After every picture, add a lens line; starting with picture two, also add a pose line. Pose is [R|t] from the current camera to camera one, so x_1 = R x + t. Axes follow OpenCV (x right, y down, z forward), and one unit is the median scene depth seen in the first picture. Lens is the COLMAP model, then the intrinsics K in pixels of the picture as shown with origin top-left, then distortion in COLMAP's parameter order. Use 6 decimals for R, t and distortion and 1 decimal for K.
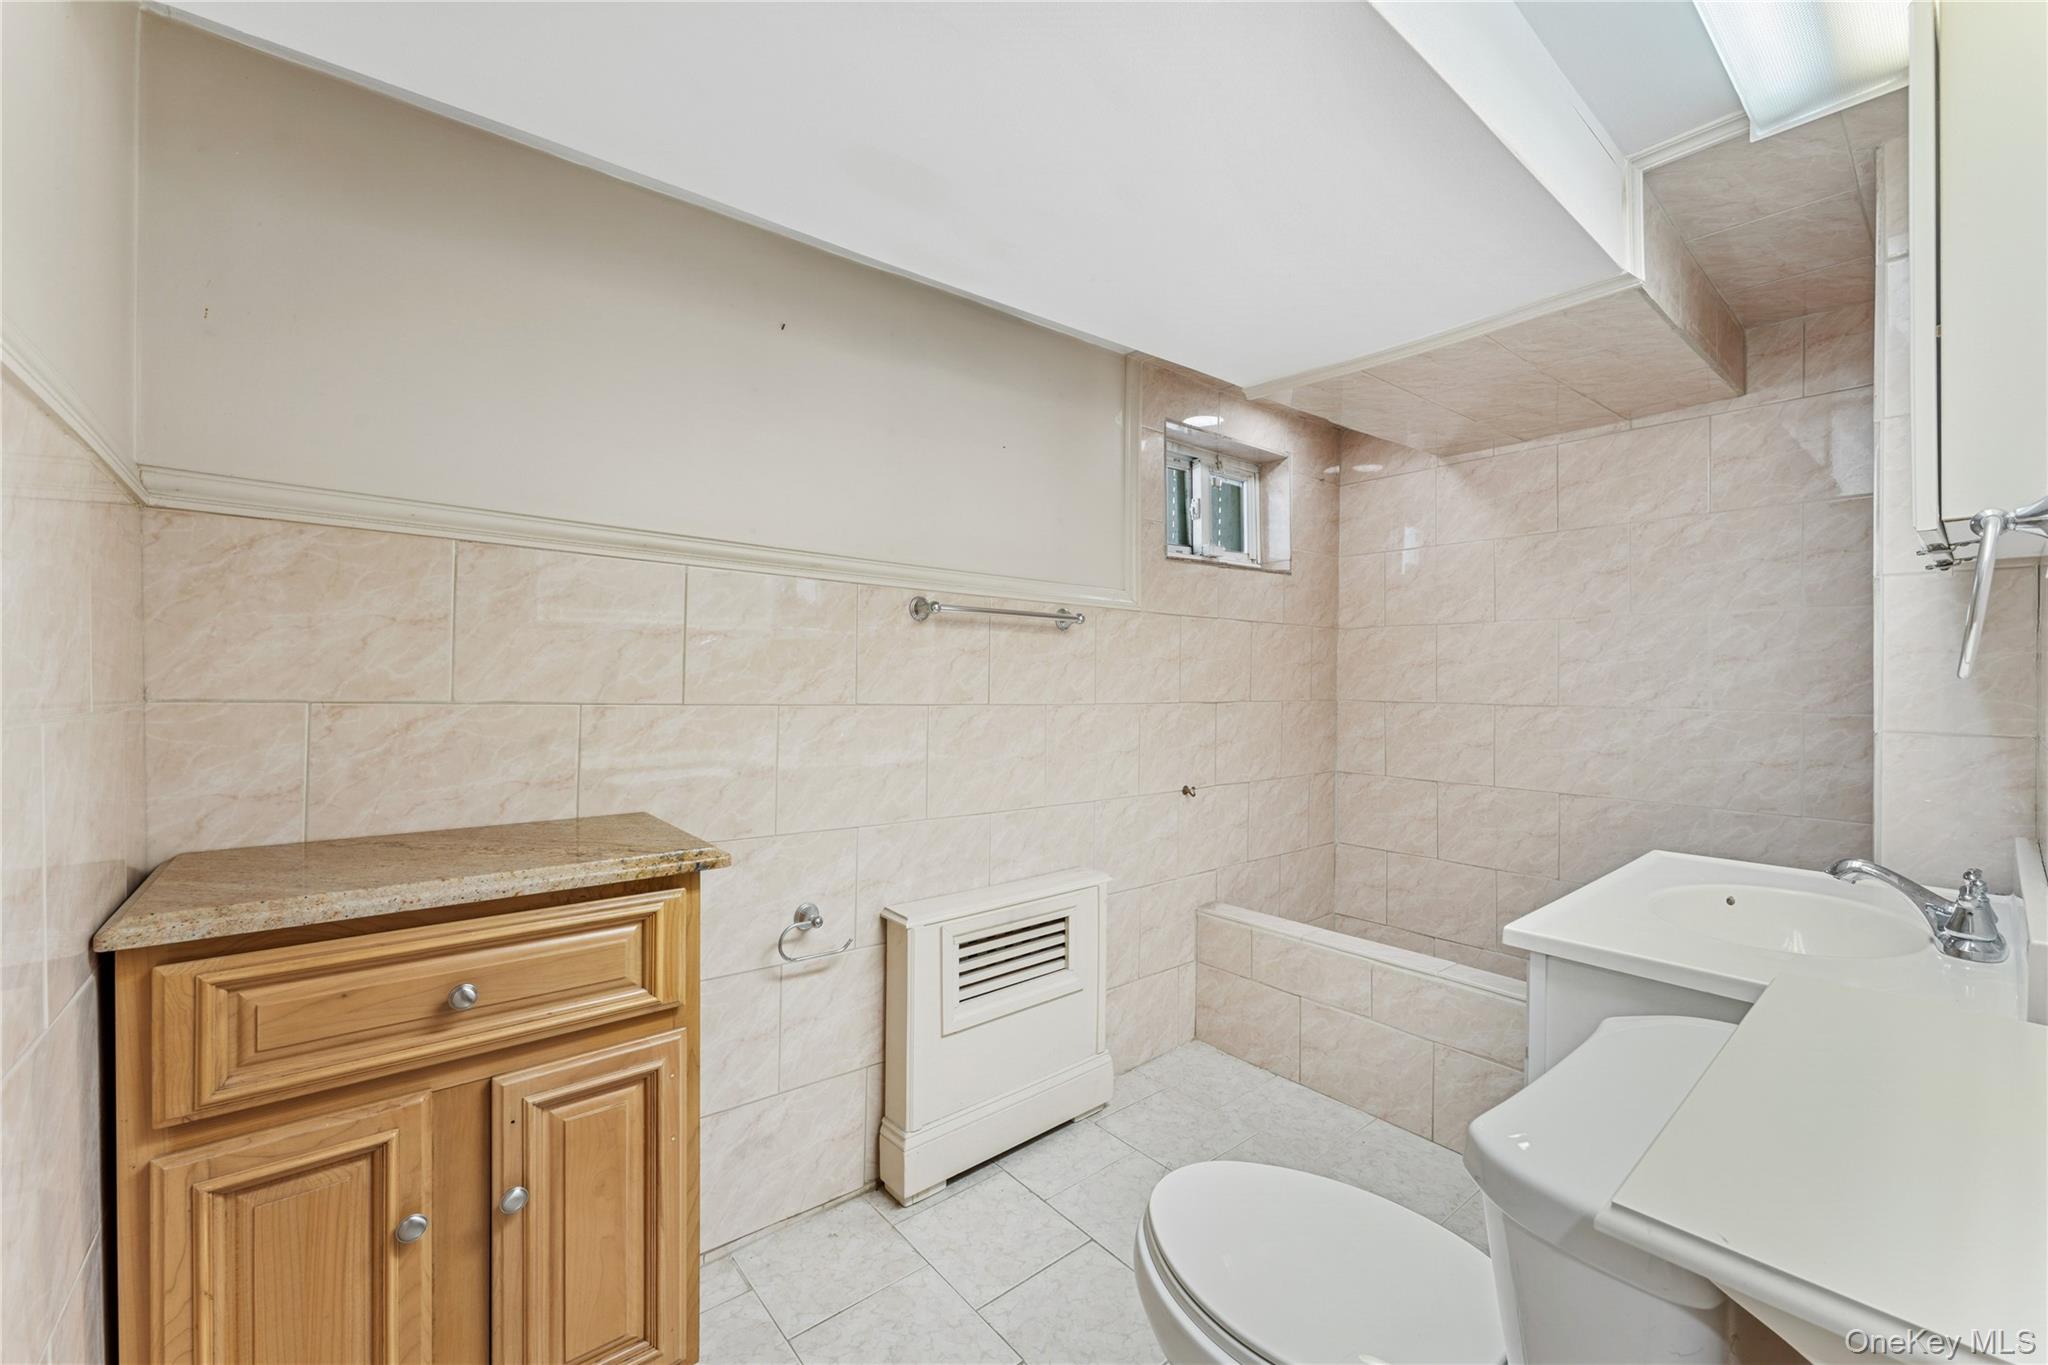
lens RADIAL K [[821.0, 0, 1023.9], [0, 821.0, 673.6], [0, 0, 1]] dist [-0.001224, -0.000721]
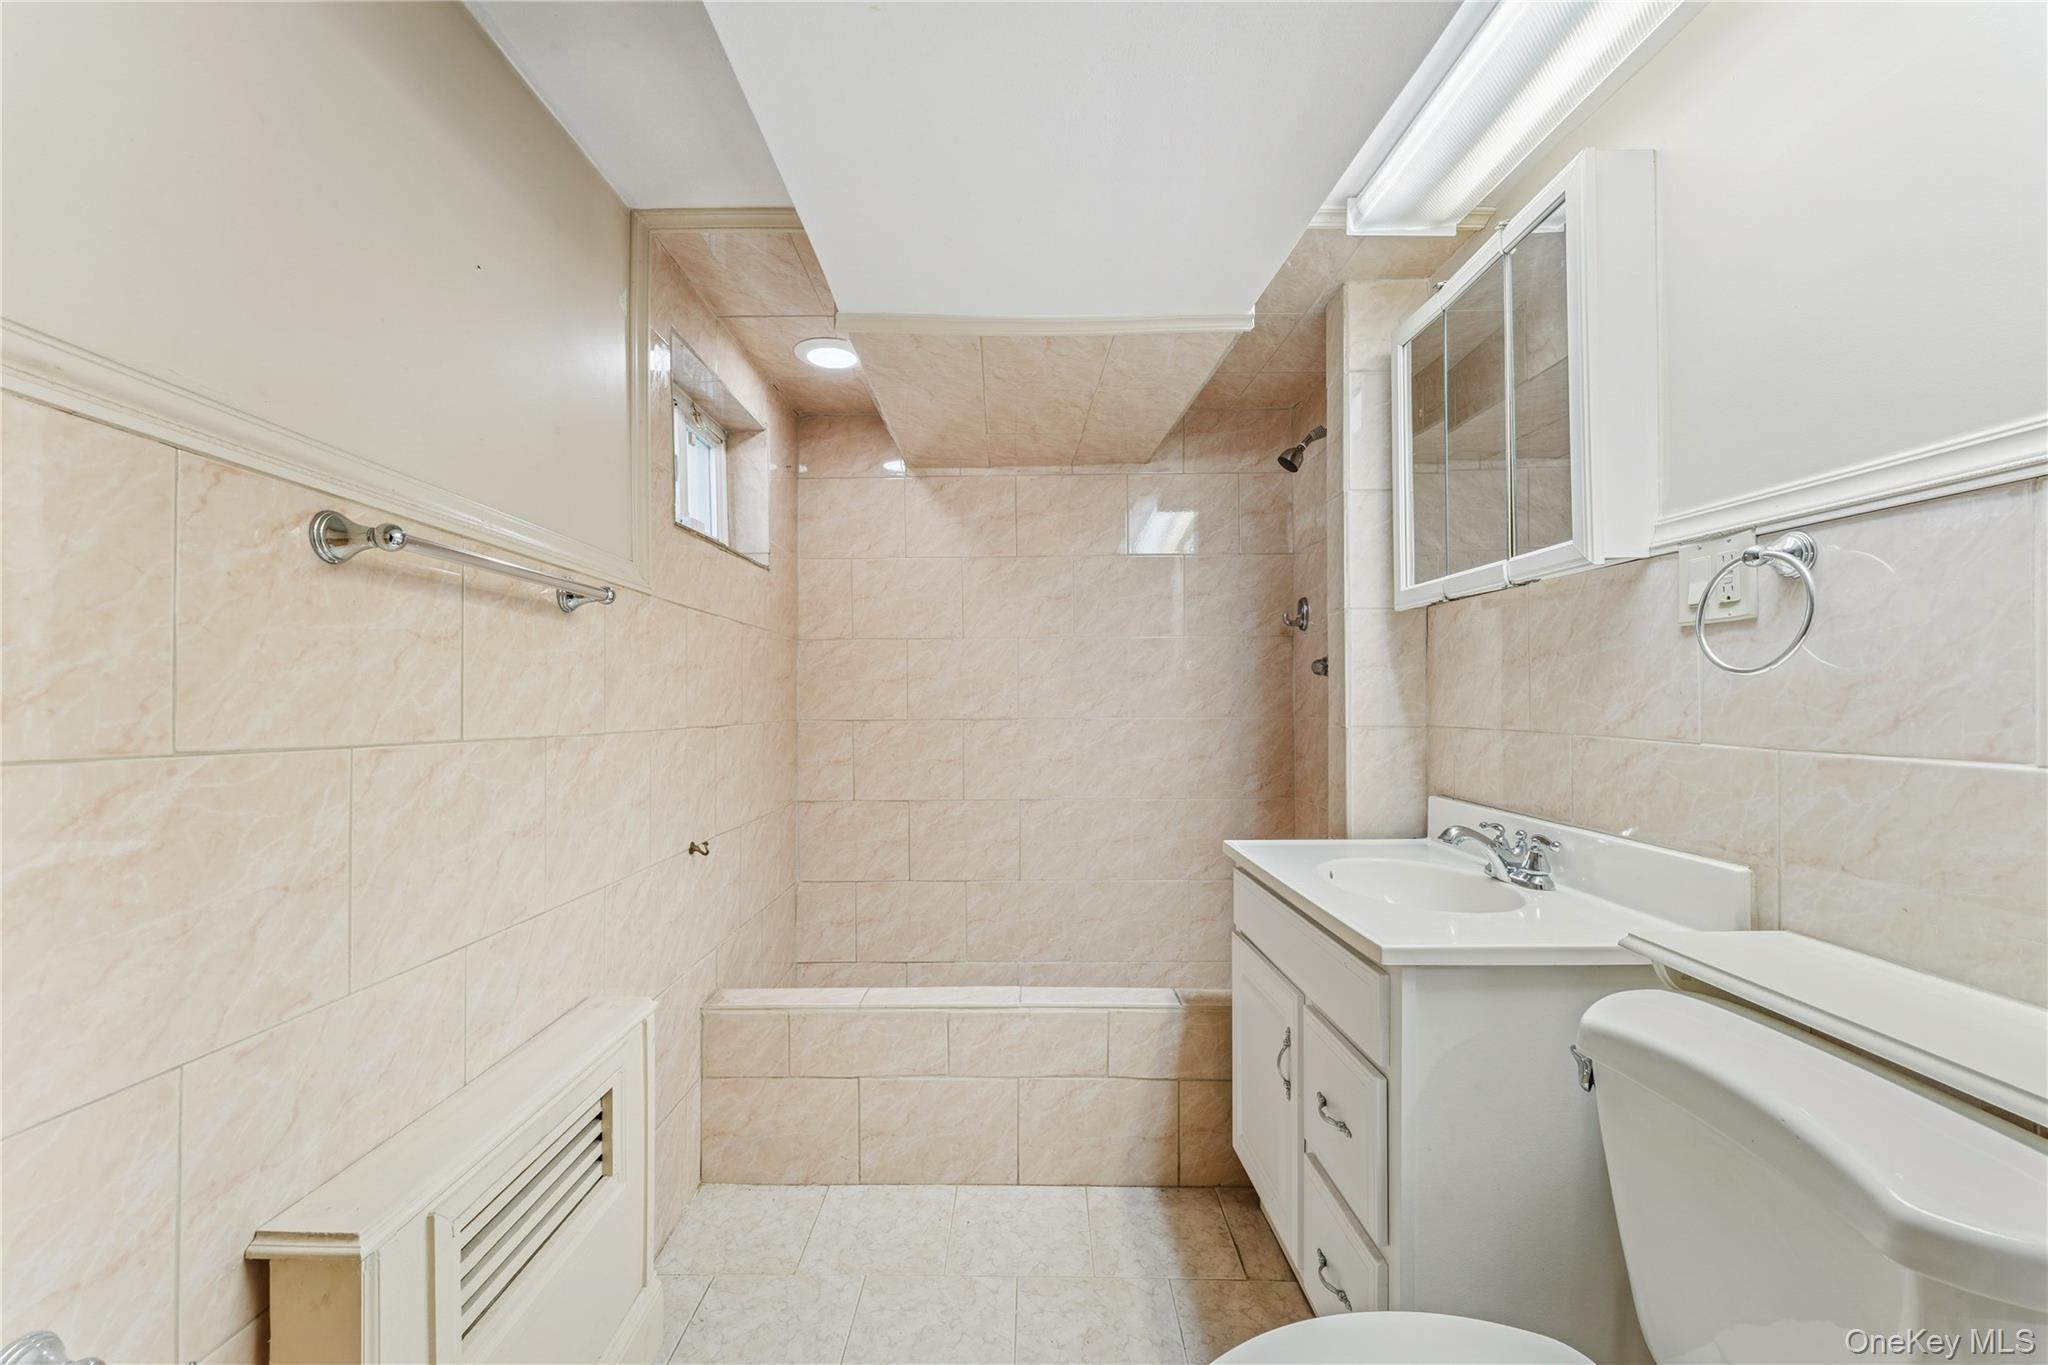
lens RADIAL K [[821.0, 0, 1019.9], [0, 821.0, 693.2], [0, 0, 1]] dist [-0.001224, -0.000721]
pose [[0.645413, -0.002699, 0.763829, -0.177587], [0.007515, 0.999968, -0.002816, 0.009353], [-0.763797, 0.007558, 0.645413, 0.320443]]
